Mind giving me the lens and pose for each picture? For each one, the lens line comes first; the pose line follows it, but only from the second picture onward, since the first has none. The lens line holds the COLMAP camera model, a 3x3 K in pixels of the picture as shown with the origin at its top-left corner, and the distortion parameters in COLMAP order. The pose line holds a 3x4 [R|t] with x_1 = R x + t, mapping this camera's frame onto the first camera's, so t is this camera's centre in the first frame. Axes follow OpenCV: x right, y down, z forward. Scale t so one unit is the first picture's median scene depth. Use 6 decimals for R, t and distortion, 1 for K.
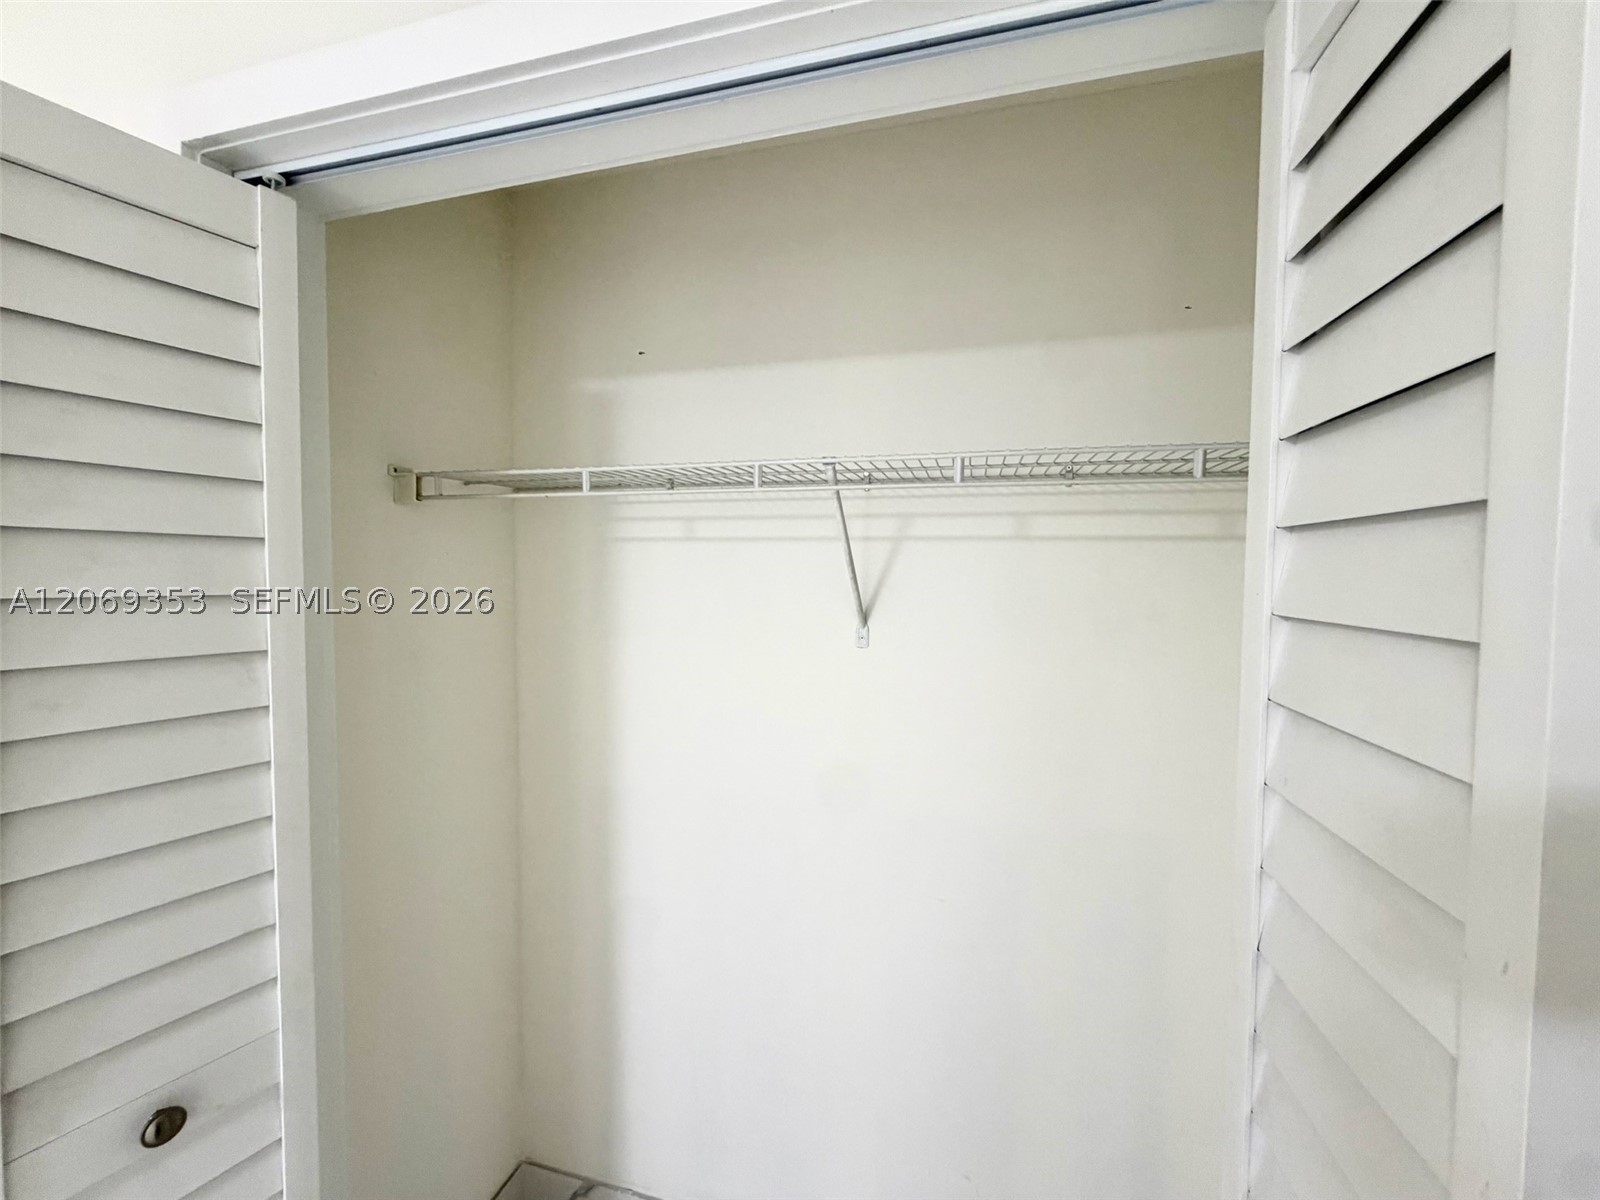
lens RADIAL K [[653.4, 0, 800.0], [0, 653.4, 600.0], [0, 0, 1]] dist [0.001256, 0.000137]
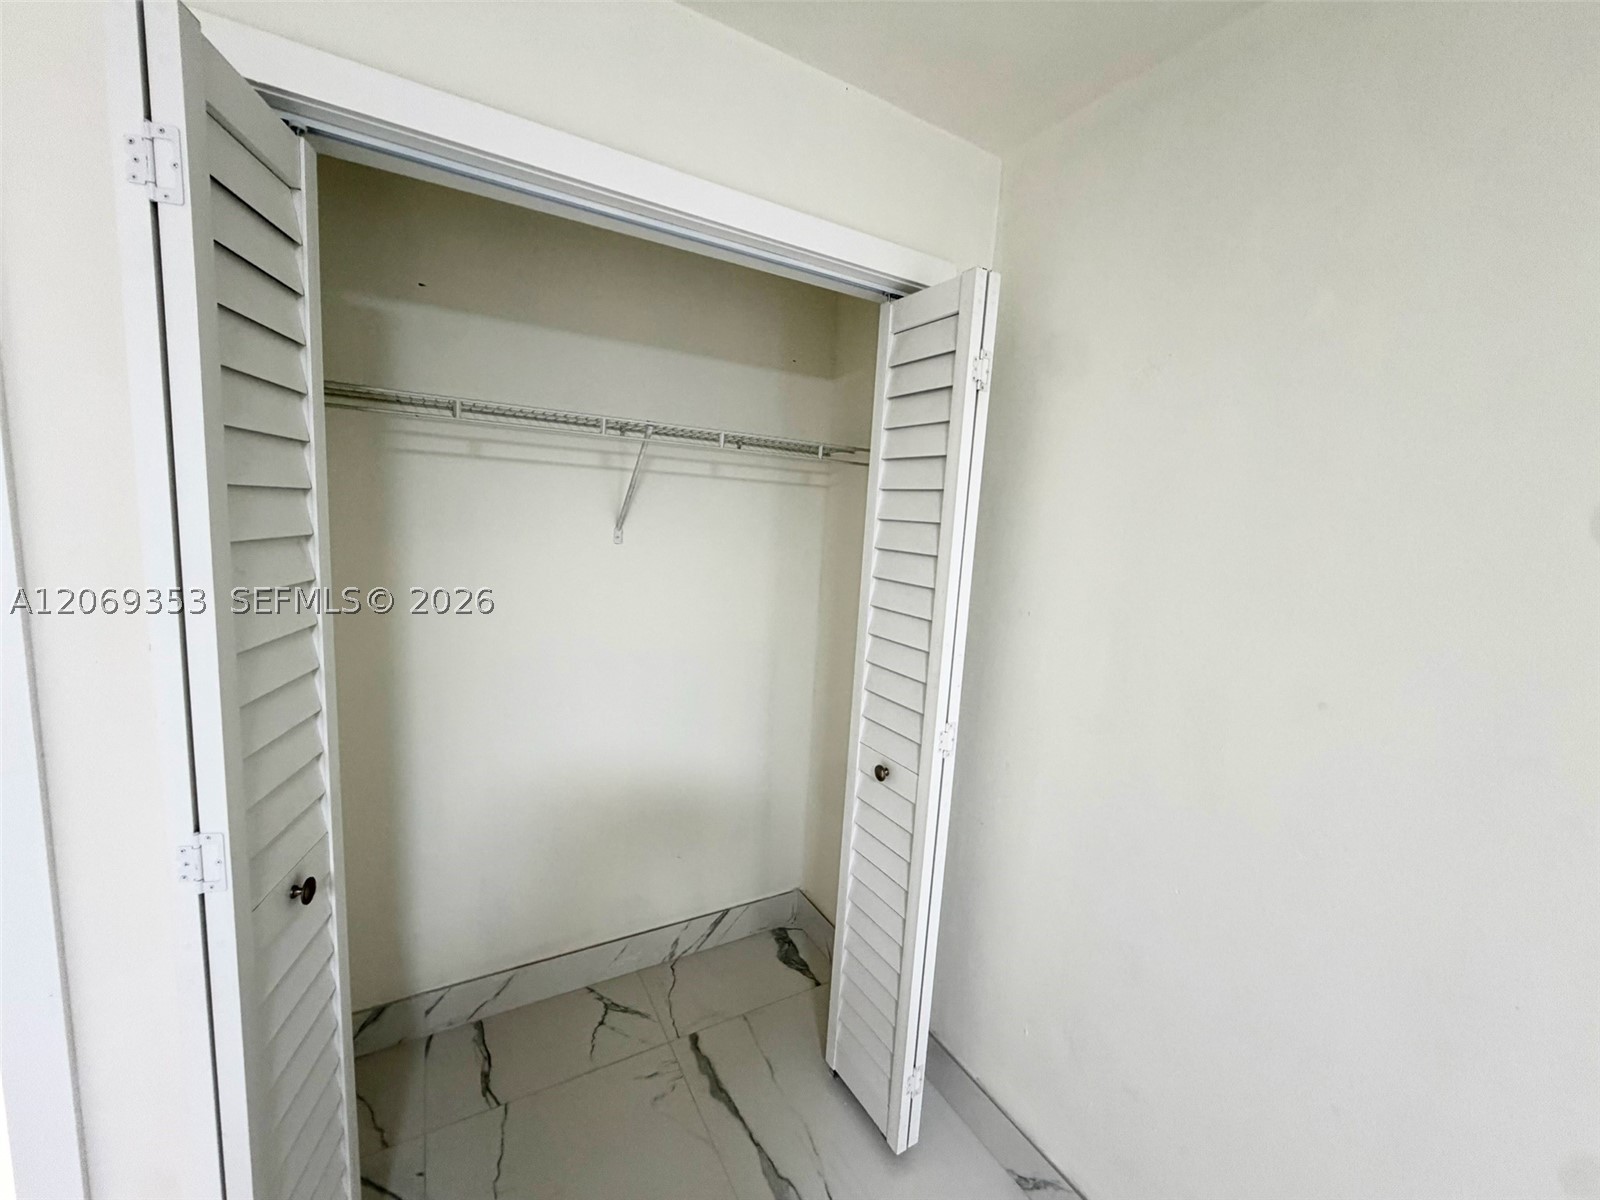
lens RADIAL K [[638.9, 0, 797.9], [0, 638.9, 598.7], [0, 0, 1]] dist [0.000055, 0.000097]
pose [[0.695618, -0.065149, 0.715452, -0.664231], [-0.017563, 0.994040, 0.107593, 0.033668], [-0.718198, -0.087409, 0.690327, -0.300005]]
